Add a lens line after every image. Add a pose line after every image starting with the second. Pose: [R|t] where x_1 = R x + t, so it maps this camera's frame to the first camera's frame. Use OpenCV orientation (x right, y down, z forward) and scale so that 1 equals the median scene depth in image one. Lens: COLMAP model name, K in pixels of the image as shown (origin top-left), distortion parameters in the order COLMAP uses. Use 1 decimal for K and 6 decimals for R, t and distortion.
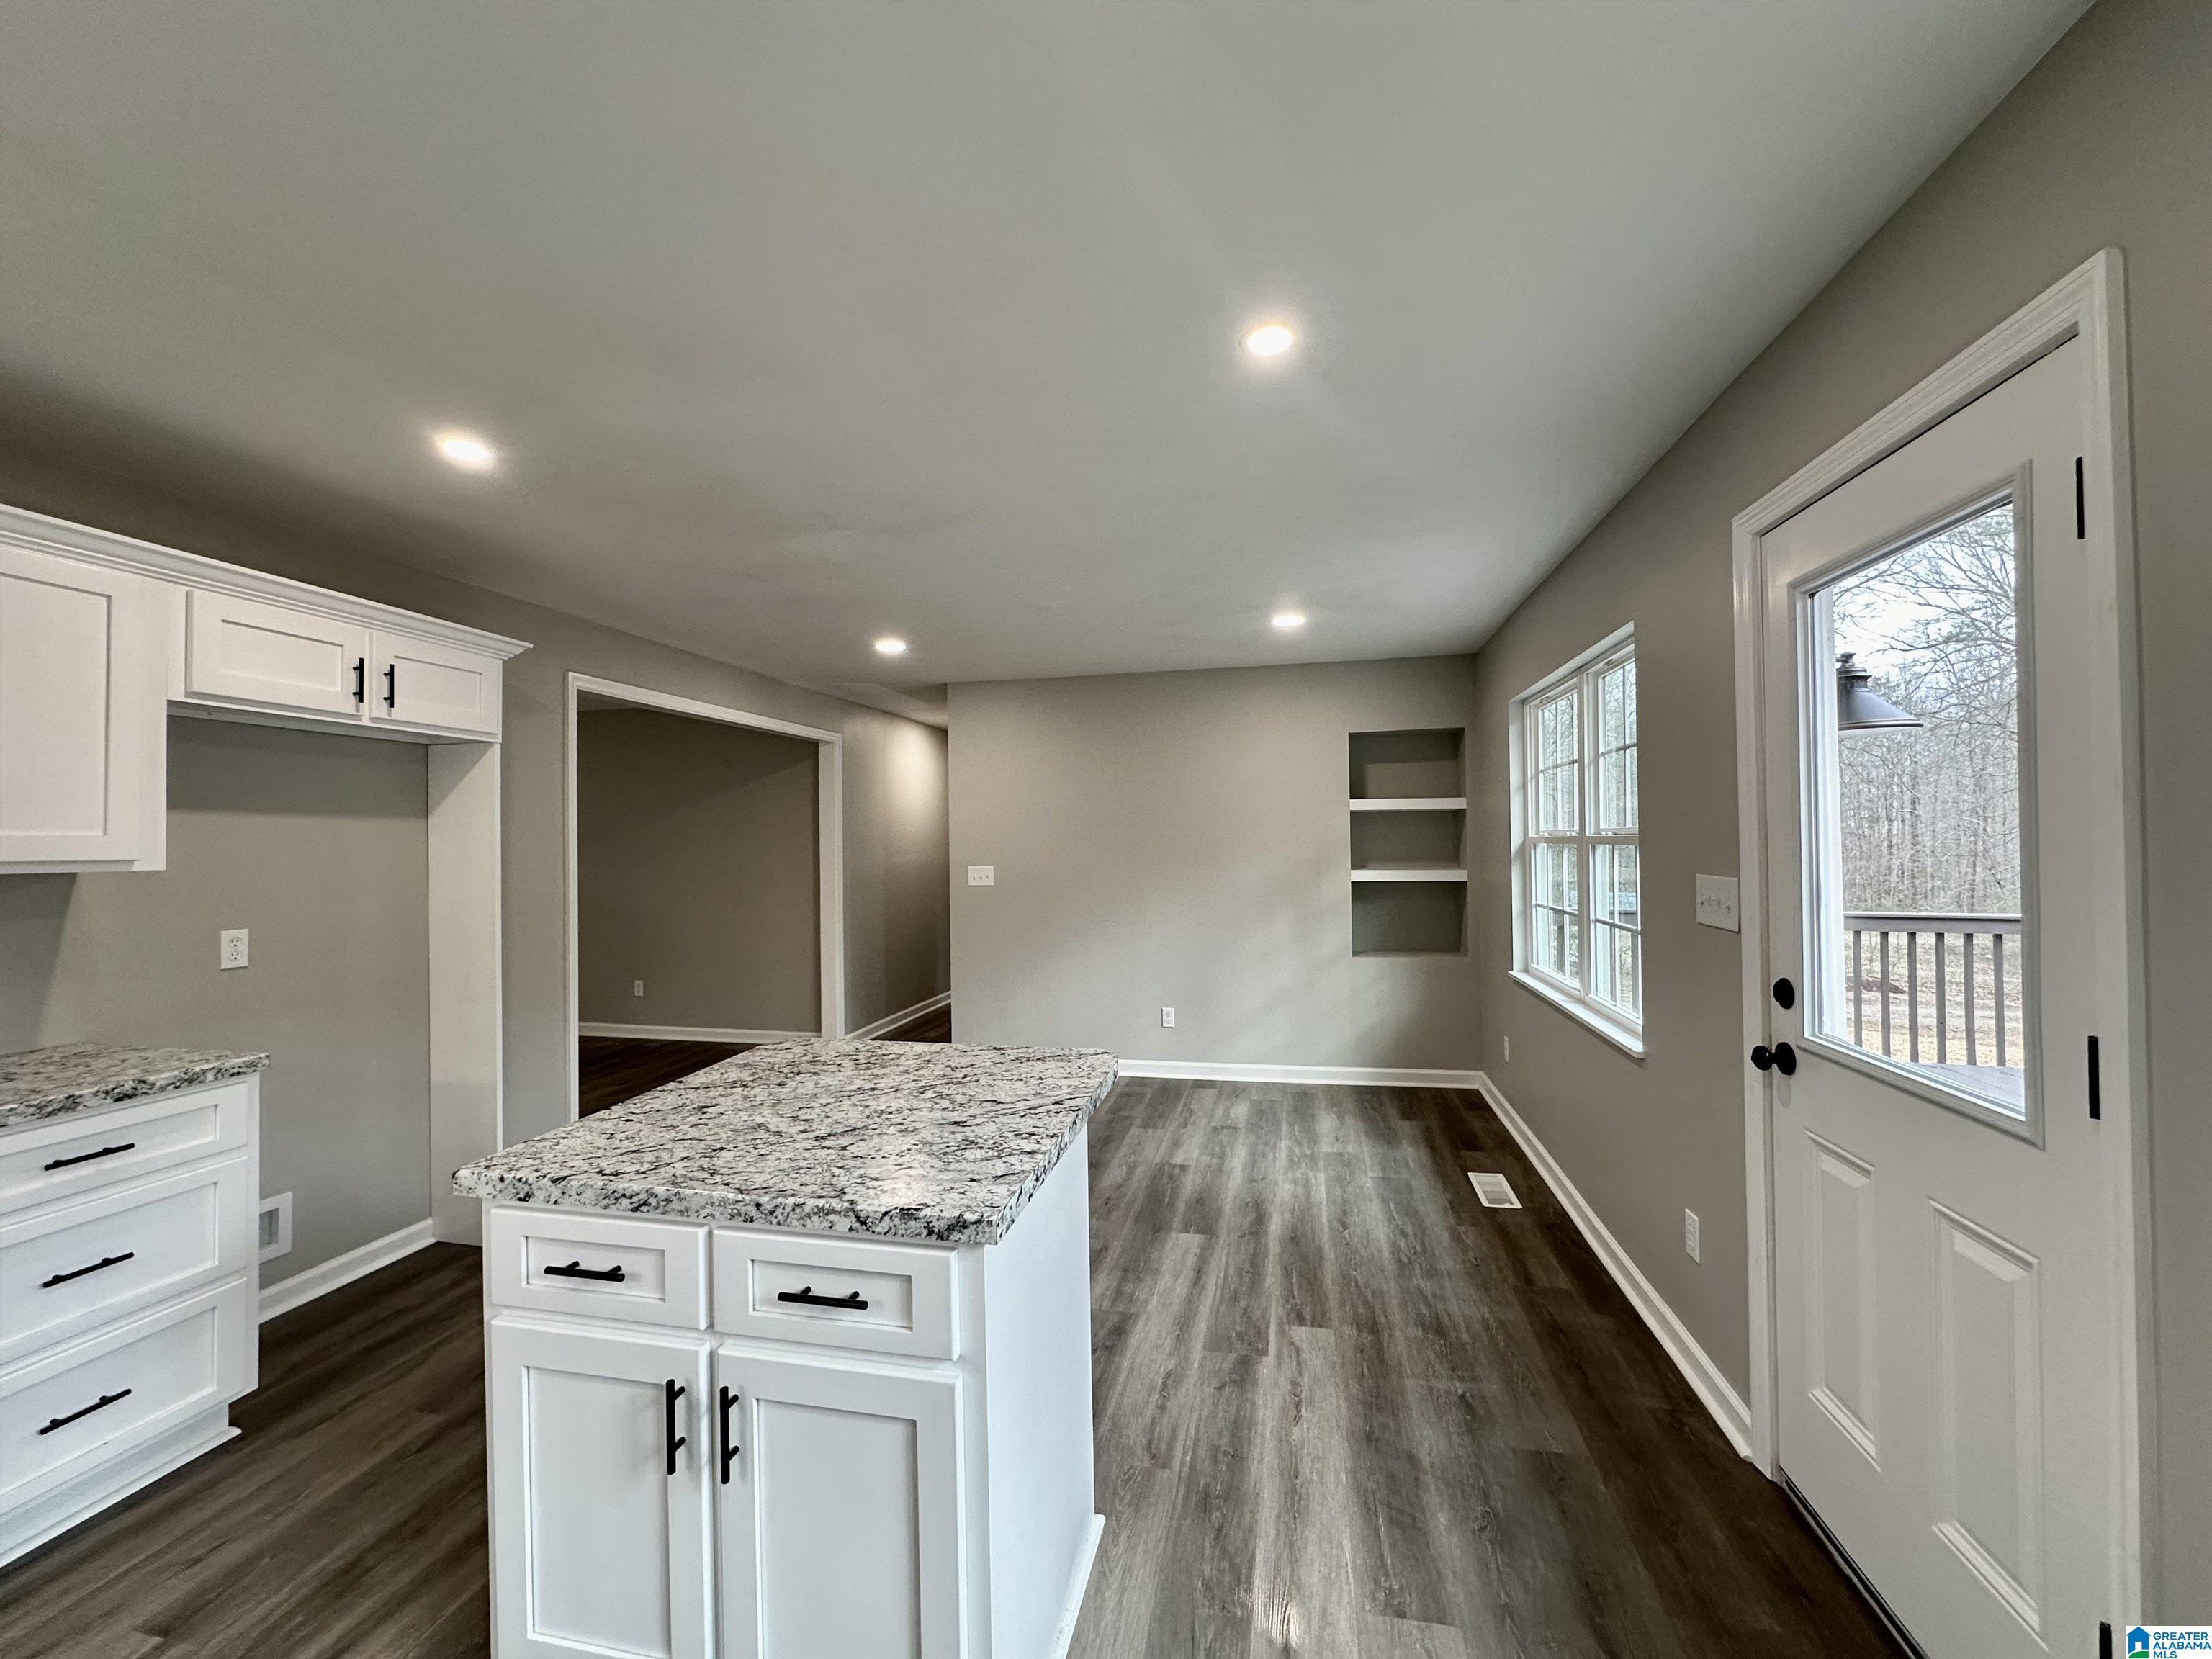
lens RADIAL K [[881.3, 0, 1108.1], [0, 881.3, 831.4], [0, 0, 1]] dist [-0.005599, 0.001754]
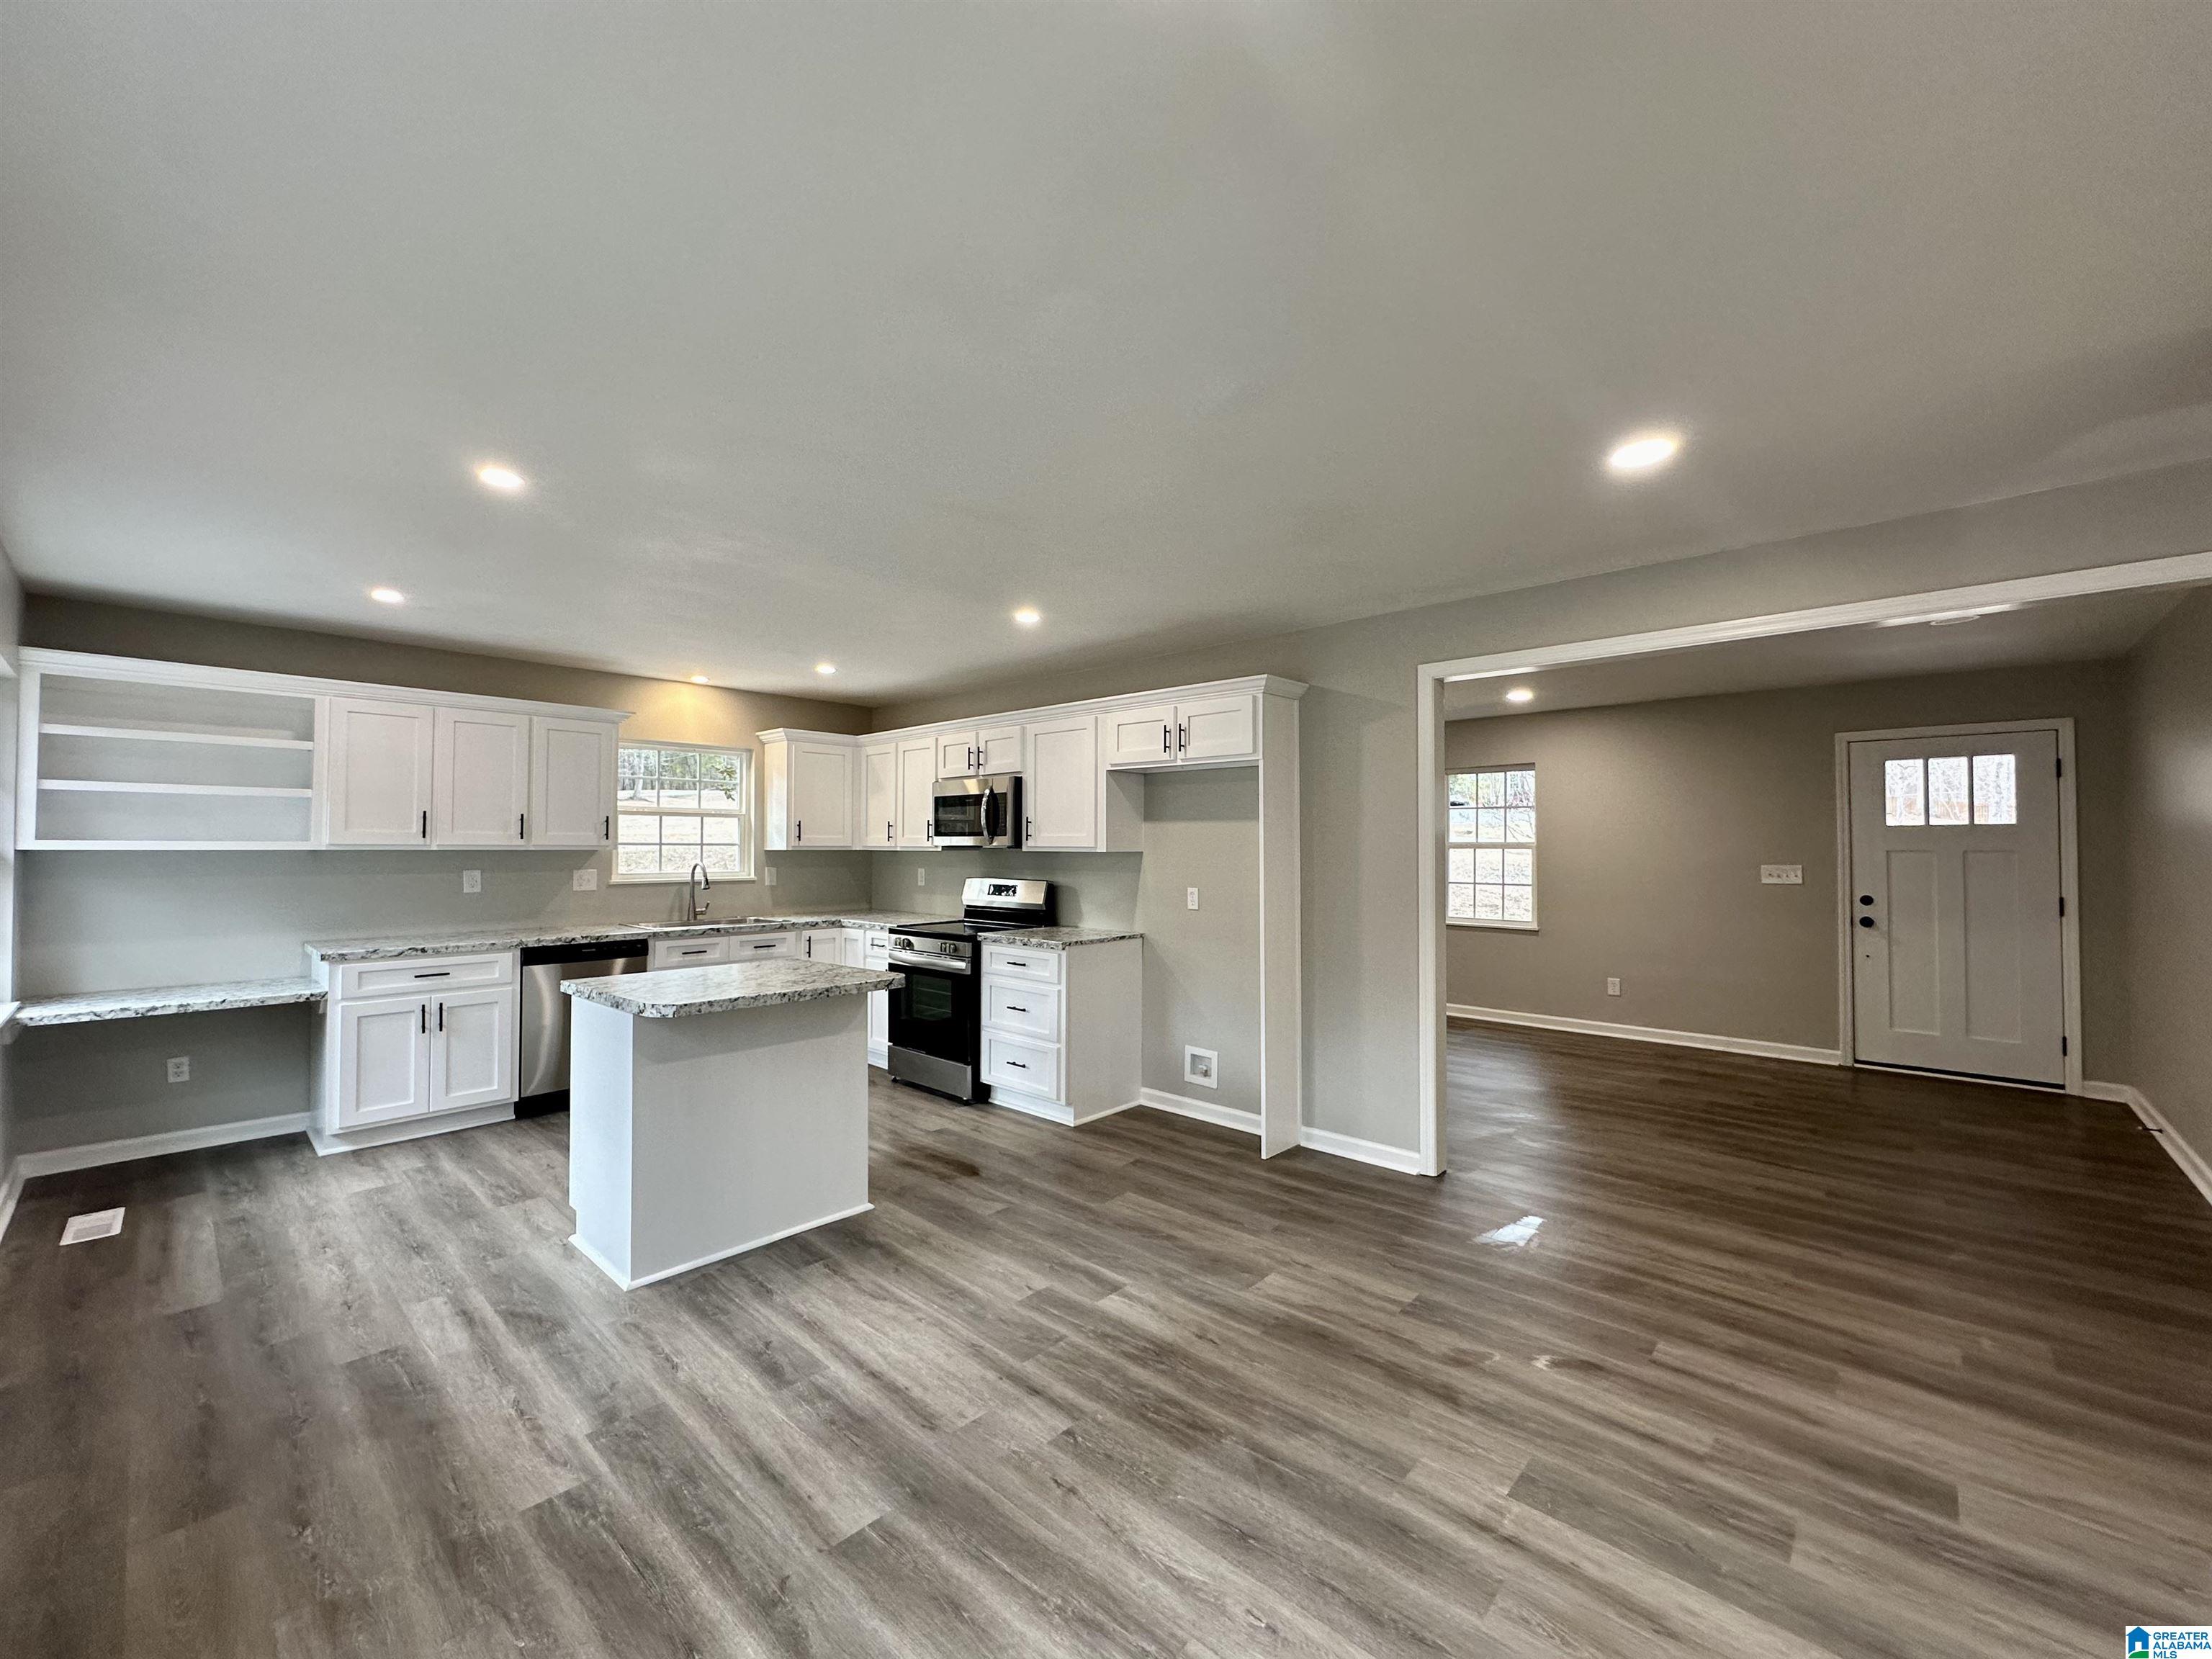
lens RADIAL K [[881.3, 0, 1104.0], [0, 881.3, 831.9], [0, 0, 1]] dist [-0.005599, 0.001754]
pose [[-0.506579, -0.003930, -0.862185, 0.694993], [0.016167, 0.999770, -0.014056, 0.025827], [0.862042, -0.021060, -0.506399, 1.958919]]
